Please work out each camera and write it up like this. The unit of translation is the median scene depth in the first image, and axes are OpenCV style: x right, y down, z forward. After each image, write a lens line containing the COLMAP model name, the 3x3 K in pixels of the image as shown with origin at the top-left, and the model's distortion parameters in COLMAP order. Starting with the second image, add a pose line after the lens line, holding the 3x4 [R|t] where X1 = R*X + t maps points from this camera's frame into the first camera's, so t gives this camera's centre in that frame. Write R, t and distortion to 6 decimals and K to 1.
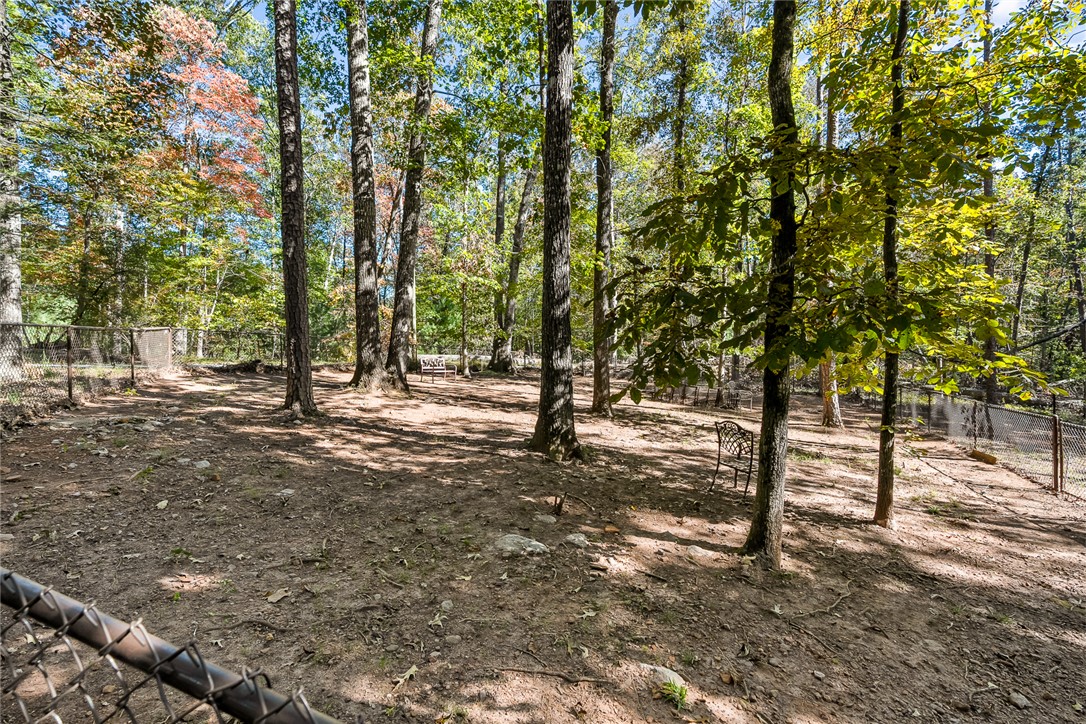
lens RADIAL K [[484.8, 0, 543.0], [0, 484.8, 362.0], [0, 0, 1]] dist [-0.011890, 0.000252]
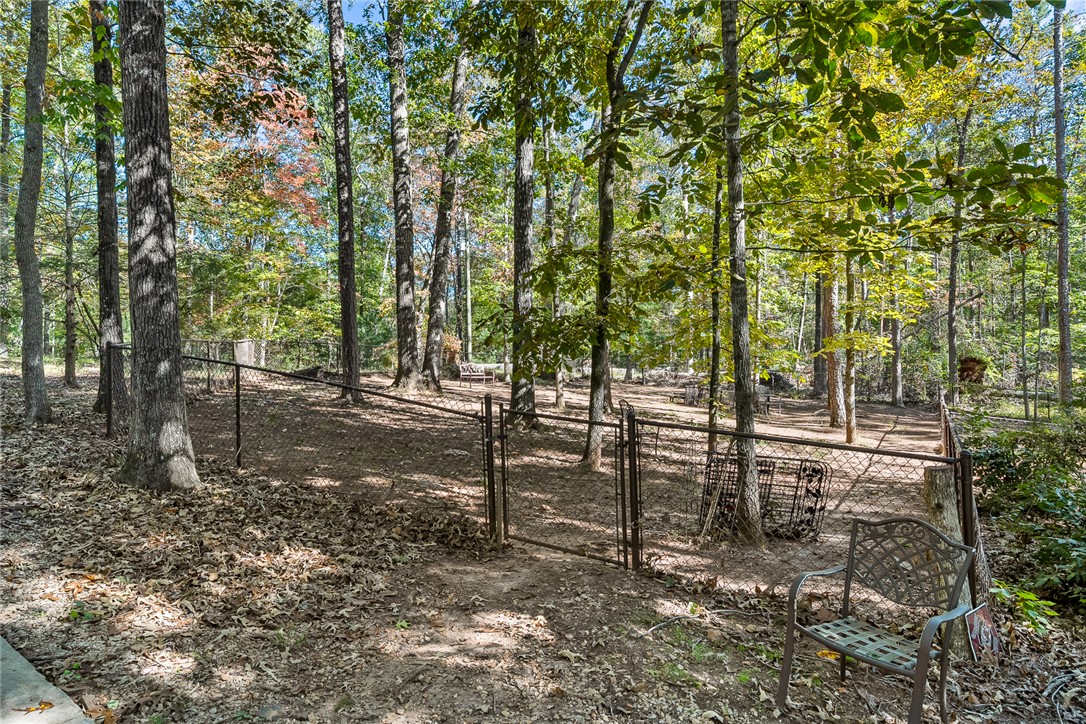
lens RADIAL K [[625.0, 0, 543.0], [0, 625.0, 362.0], [0, 0, 1]] dist [-0.000107, -0.000460]
pose [[0.984567, -0.007851, -0.174834, 0.228341], [0.004109, 0.999755, -0.021754, 0.022466], [0.174962, 0.020700, 0.984358, -0.433996]]
